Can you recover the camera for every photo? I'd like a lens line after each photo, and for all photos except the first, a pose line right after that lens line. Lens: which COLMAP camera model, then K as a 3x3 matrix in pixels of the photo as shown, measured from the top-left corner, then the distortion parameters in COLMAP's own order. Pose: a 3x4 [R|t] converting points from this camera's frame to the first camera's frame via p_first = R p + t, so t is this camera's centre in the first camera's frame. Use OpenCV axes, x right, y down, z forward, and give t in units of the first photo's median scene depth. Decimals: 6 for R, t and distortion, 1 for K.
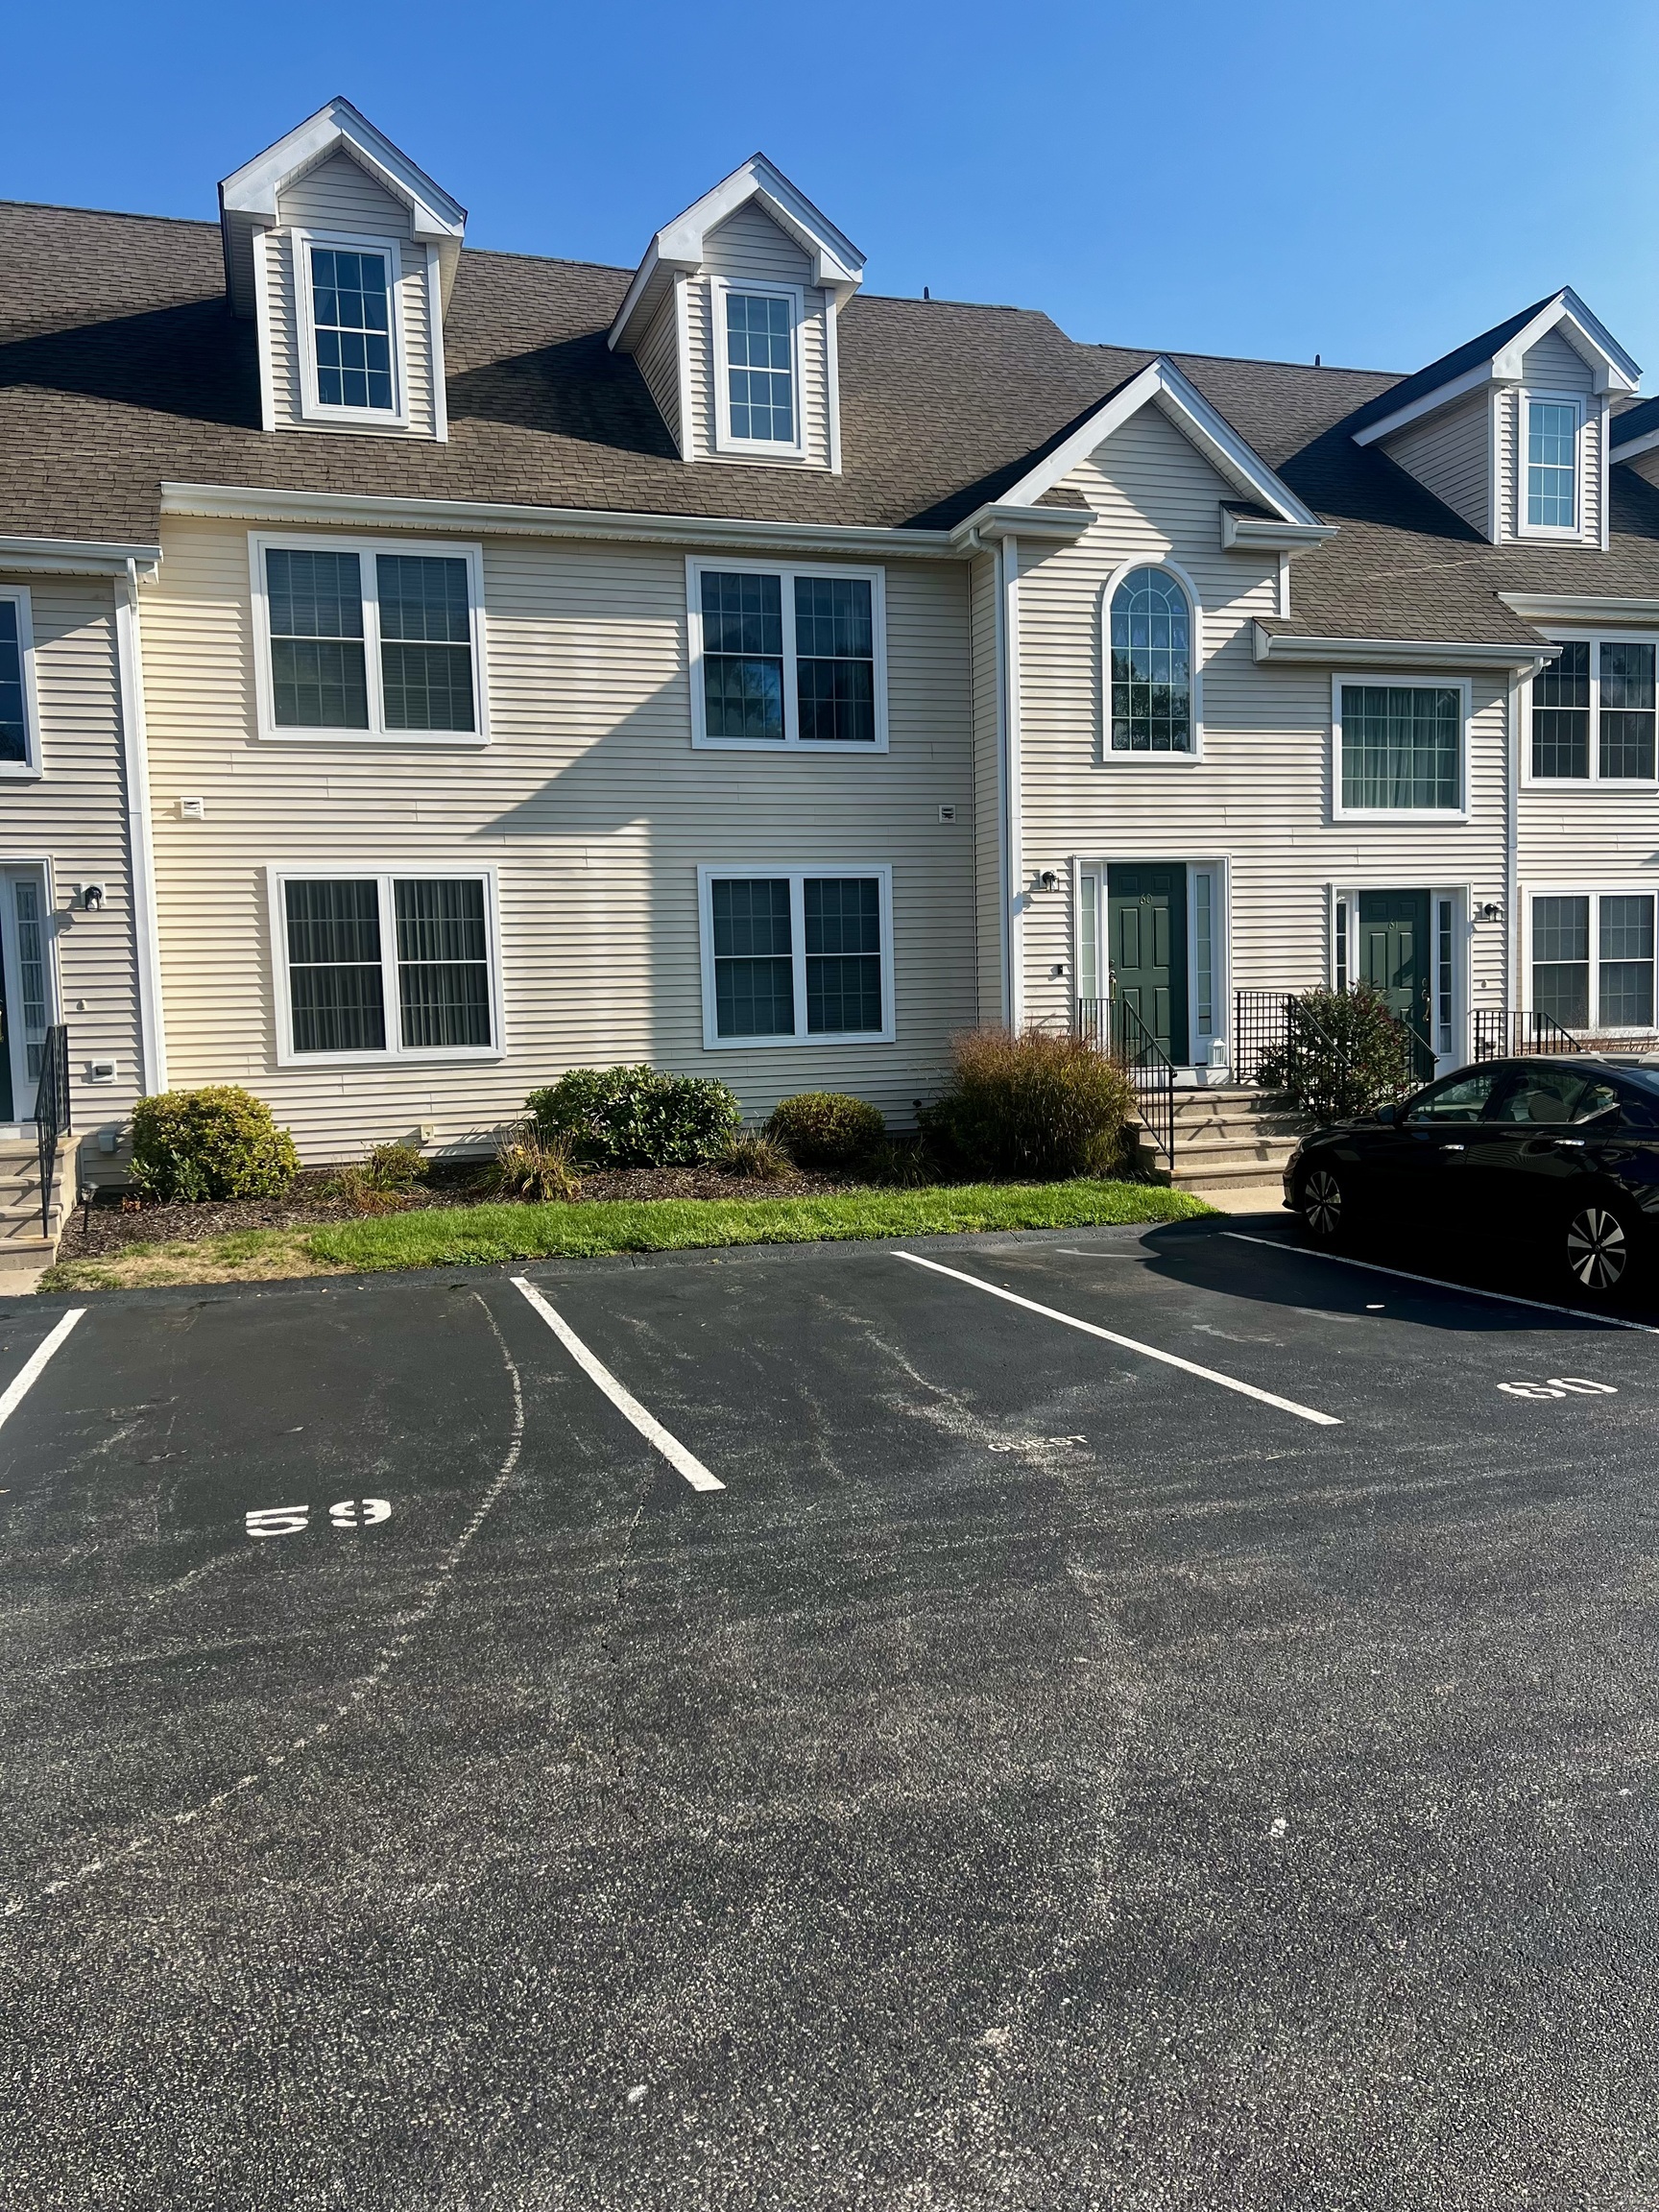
lens RADIAL K [[1673.5, 0, 829.5], [0, 1673.5, 1106.0], [0, 0, 1]] dist [0.048569, -0.049595]
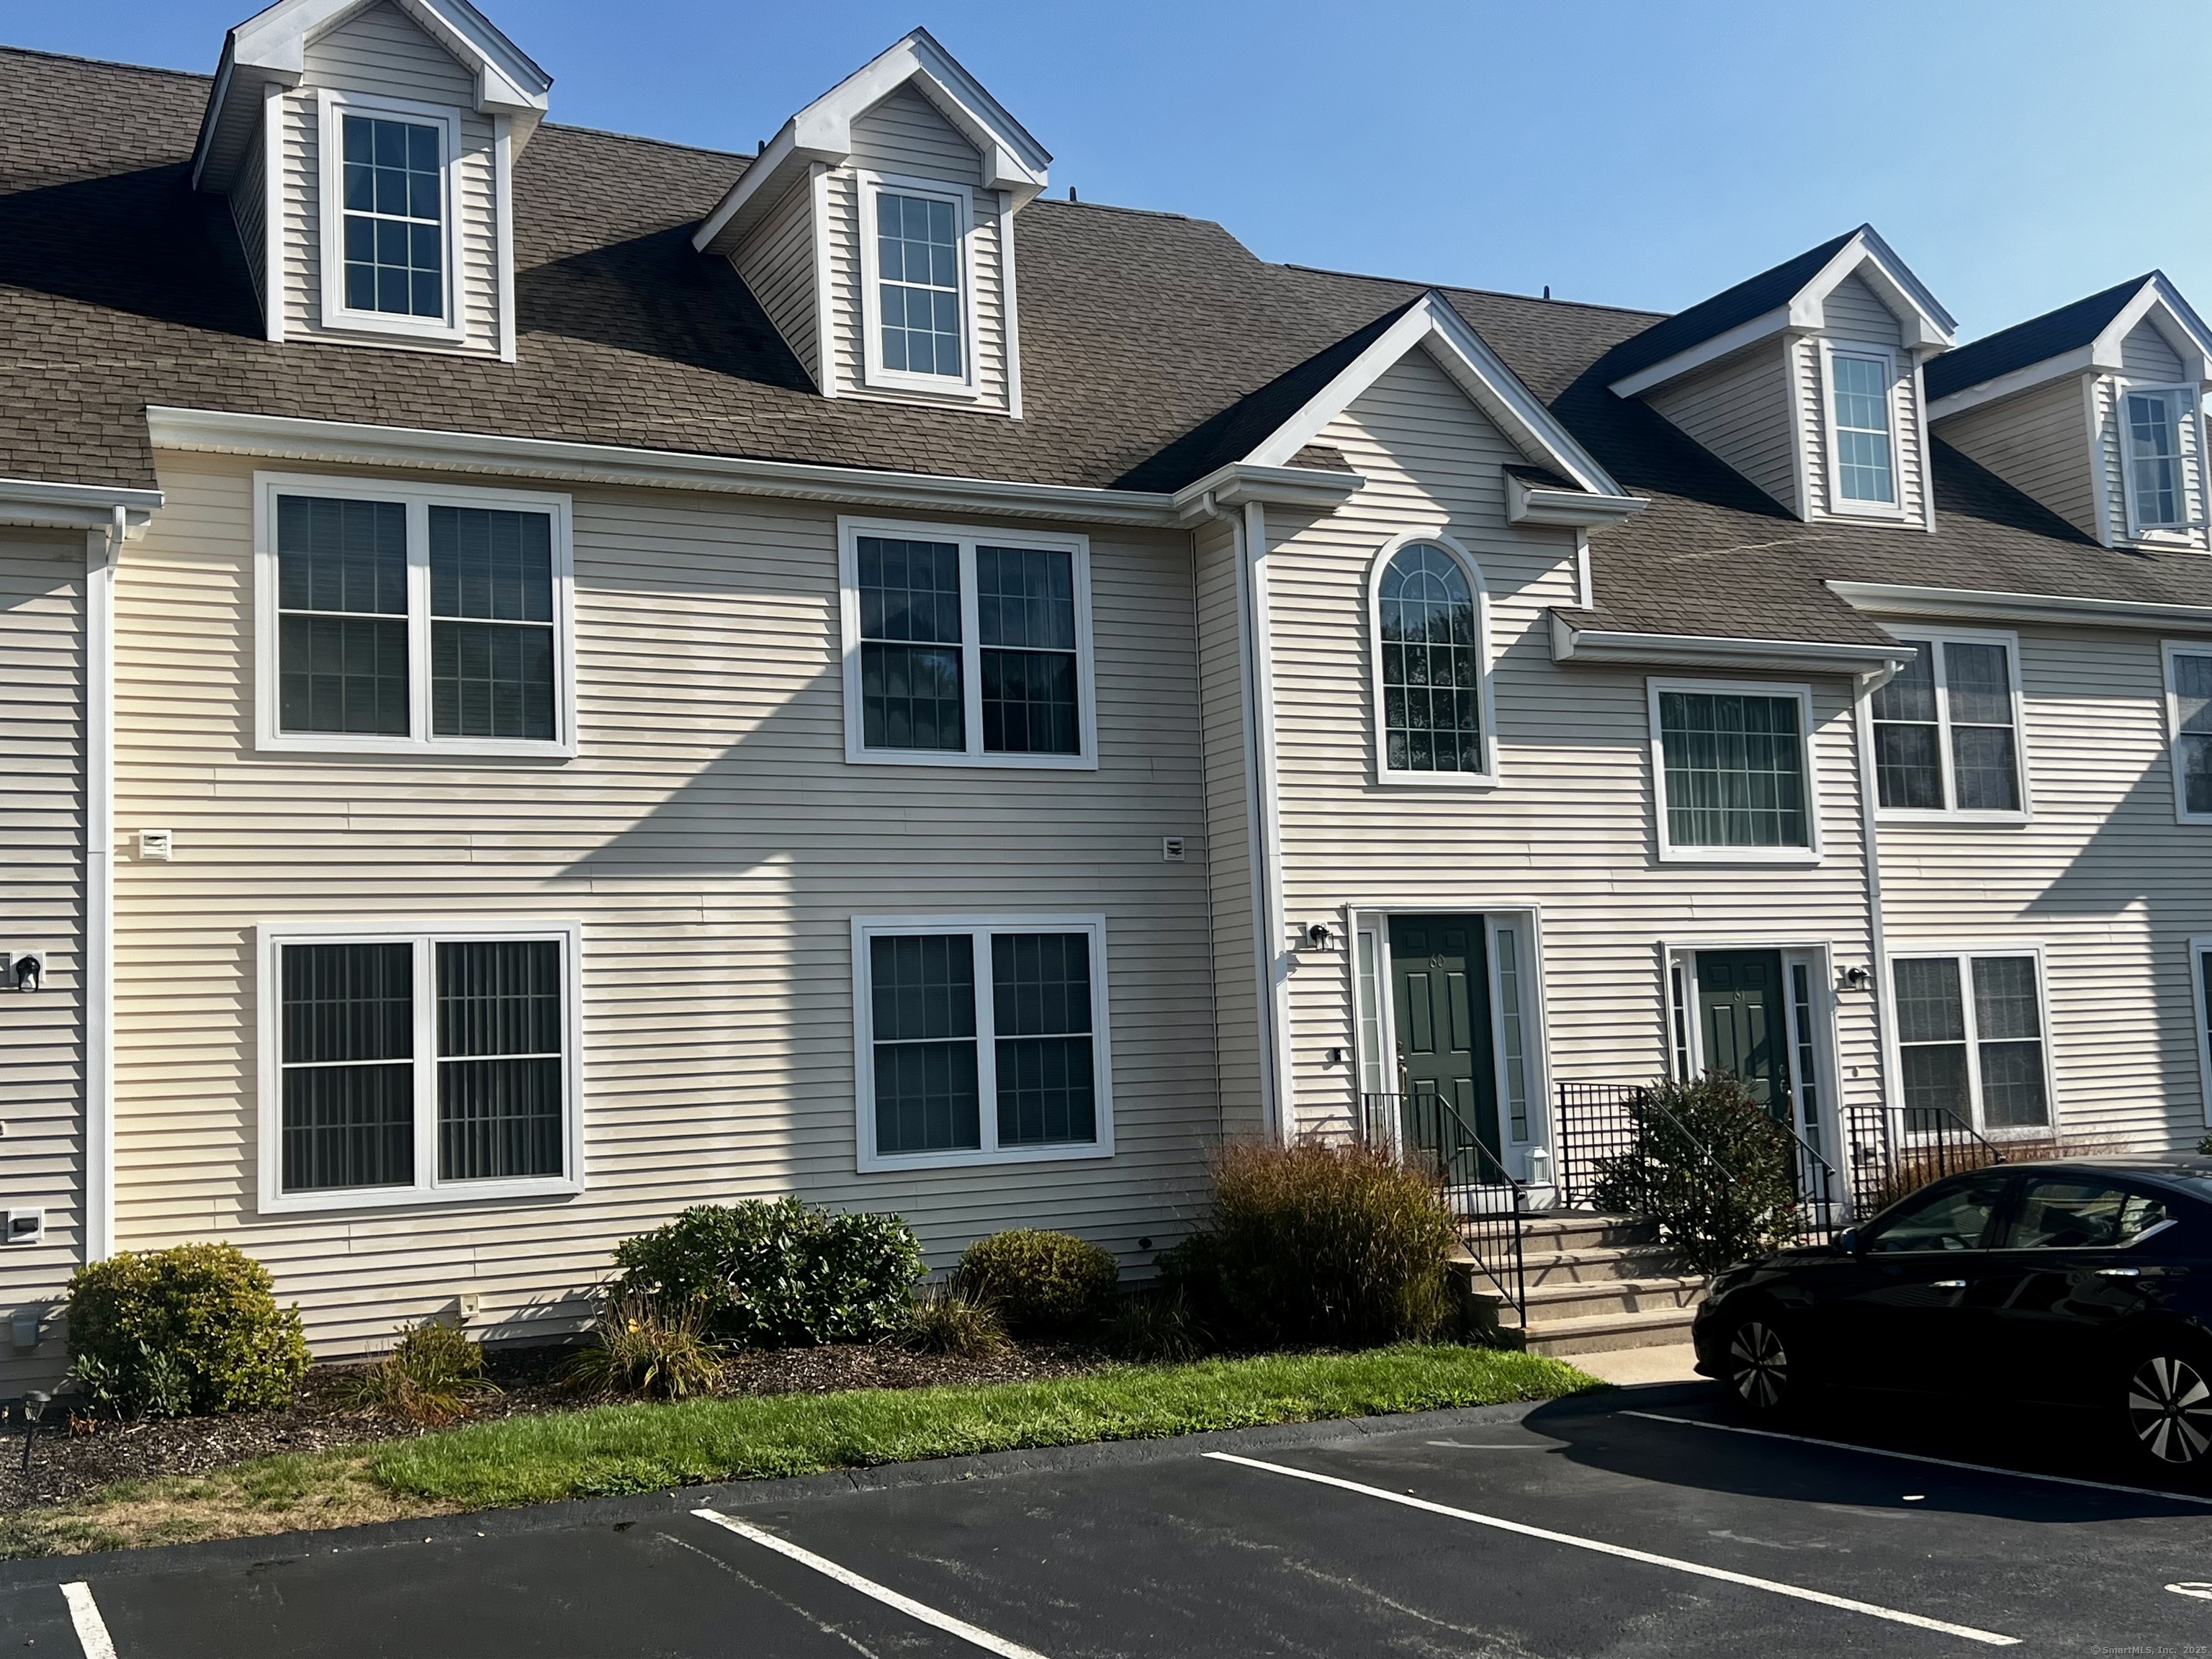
lens RADIAL K [[2370.6, 0, 1120.2], [0, 2370.6, 807.3], [0, 0, 1]] dist [0.169467, -0.410238]
pose [[0.988324, 0.004651, 0.152296, -0.123832], [0.023652, 0.982735, -0.183503, 0.002146], [-0.150519, 0.184963, 0.971150, -0.038745]]
